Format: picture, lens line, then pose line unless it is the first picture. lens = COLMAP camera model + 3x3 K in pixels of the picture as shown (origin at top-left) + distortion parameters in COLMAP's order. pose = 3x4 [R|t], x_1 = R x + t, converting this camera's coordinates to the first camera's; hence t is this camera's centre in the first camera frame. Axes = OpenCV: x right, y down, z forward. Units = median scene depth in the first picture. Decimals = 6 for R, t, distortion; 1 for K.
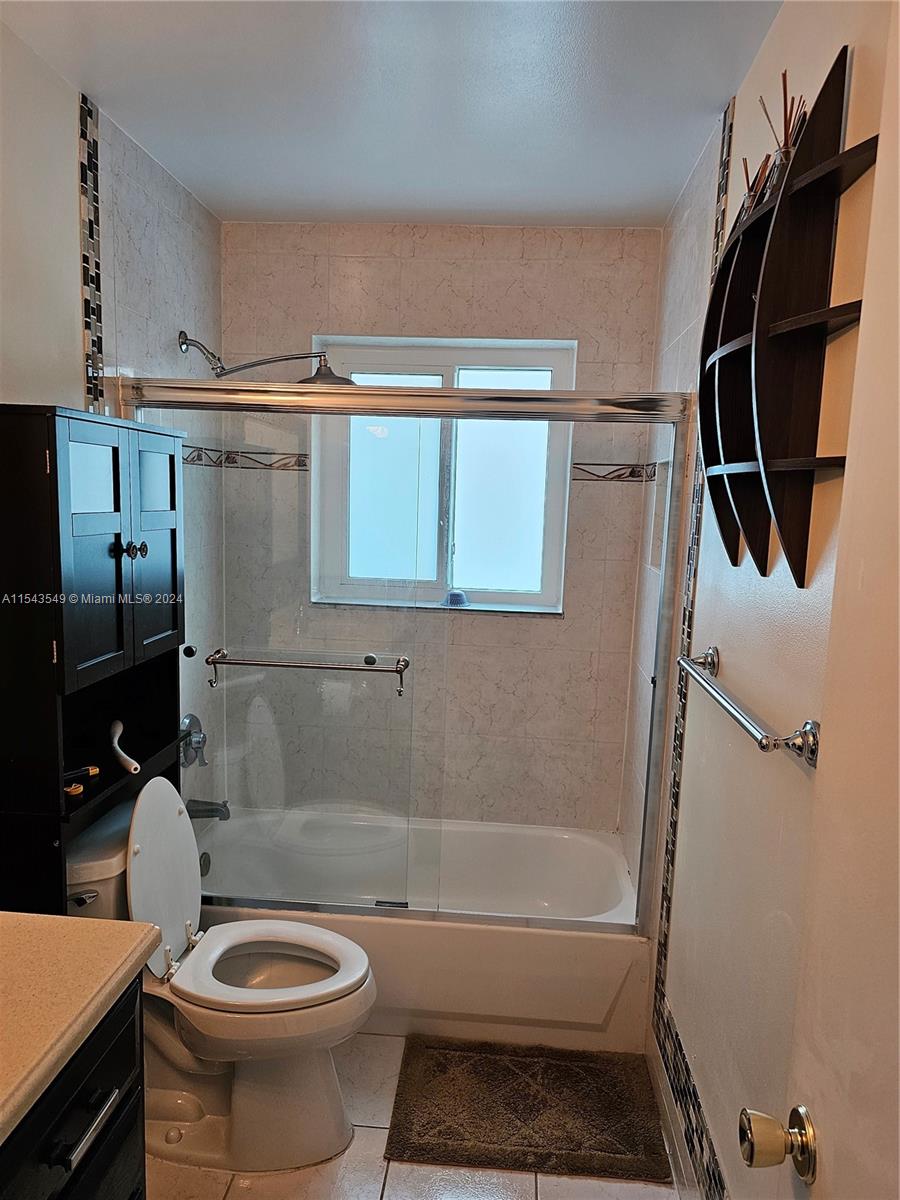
lens RADIAL K [[818.3, 0, 447.8], [0, 818.3, 620.5], [0, 0, 1]] dist [0.061657, -0.065164]
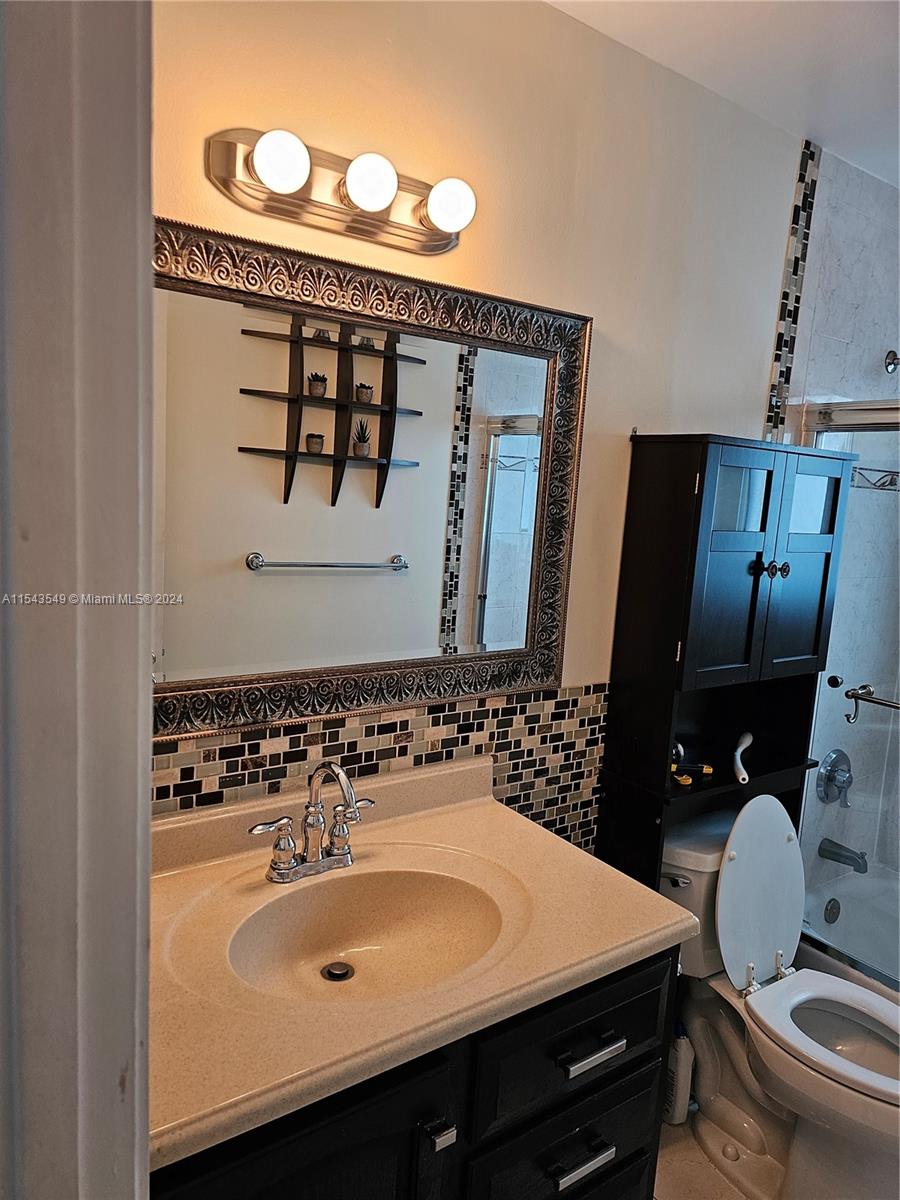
lens RADIAL K [[818.3, 0, 447.8], [0, 818.3, 620.5], [0, 0, 1]] dist [0.061657, -0.065164]
pose [[0.627867, 0.124716, -0.768263, 0.155286], [-0.157416, 0.987027, 0.031580, 0.008854], [0.762235, 0.101109, 0.639355, 0.034323]]
